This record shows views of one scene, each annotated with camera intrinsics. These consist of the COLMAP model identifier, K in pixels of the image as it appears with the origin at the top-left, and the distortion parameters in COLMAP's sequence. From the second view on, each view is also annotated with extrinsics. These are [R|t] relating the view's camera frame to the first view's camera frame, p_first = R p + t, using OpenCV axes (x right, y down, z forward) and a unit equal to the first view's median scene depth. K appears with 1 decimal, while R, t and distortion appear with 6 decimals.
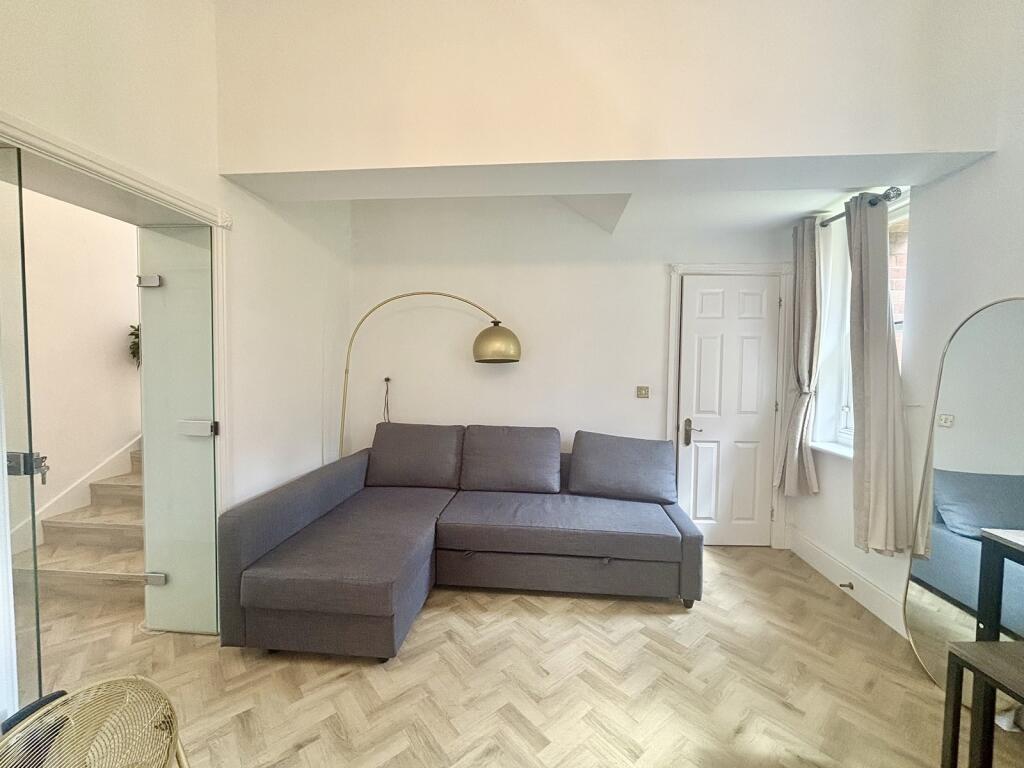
lens RADIAL K [[418.7, 0, 513.3], [0, 418.7, 379.9], [0, 0, 1]] dist [0.001198, -0.000115]
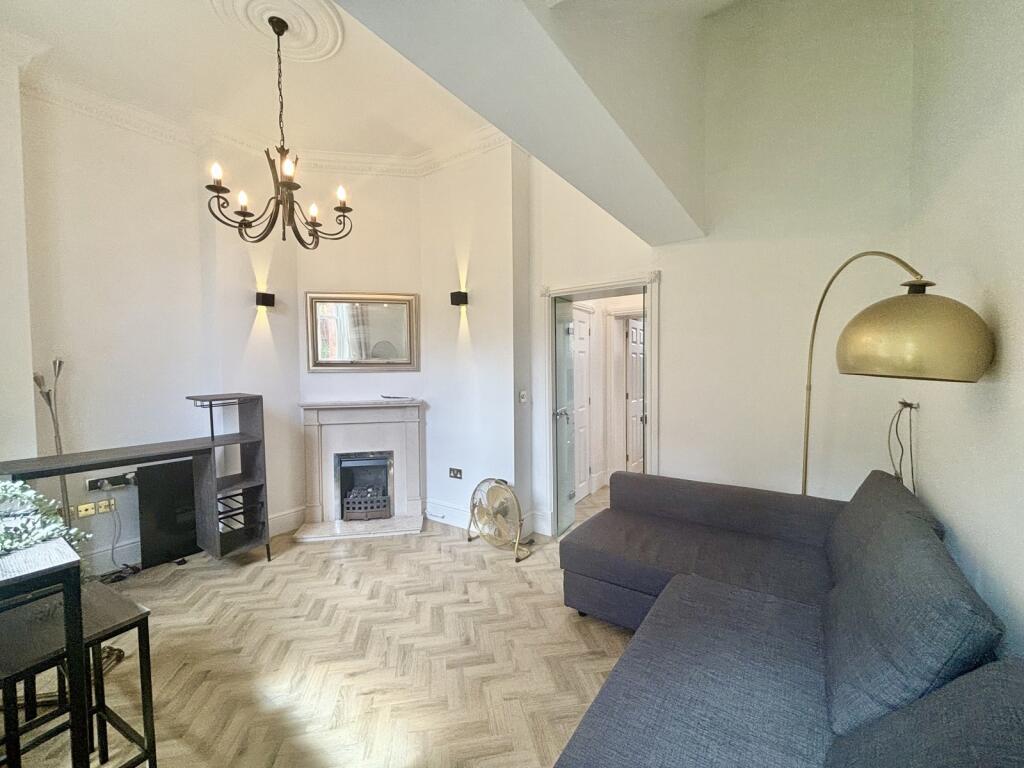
lens RADIAL K [[418.7, 0, 513.3], [0, 418.7, 379.9], [0, 0, 1]] dist [0.001198, -0.000115]
pose [[-0.501758, 0.013772, -0.864898, 0.957003], [-0.024616, 0.999241, 0.030192, -0.076748], [0.864658, 0.036439, -0.501038, 1.558240]]
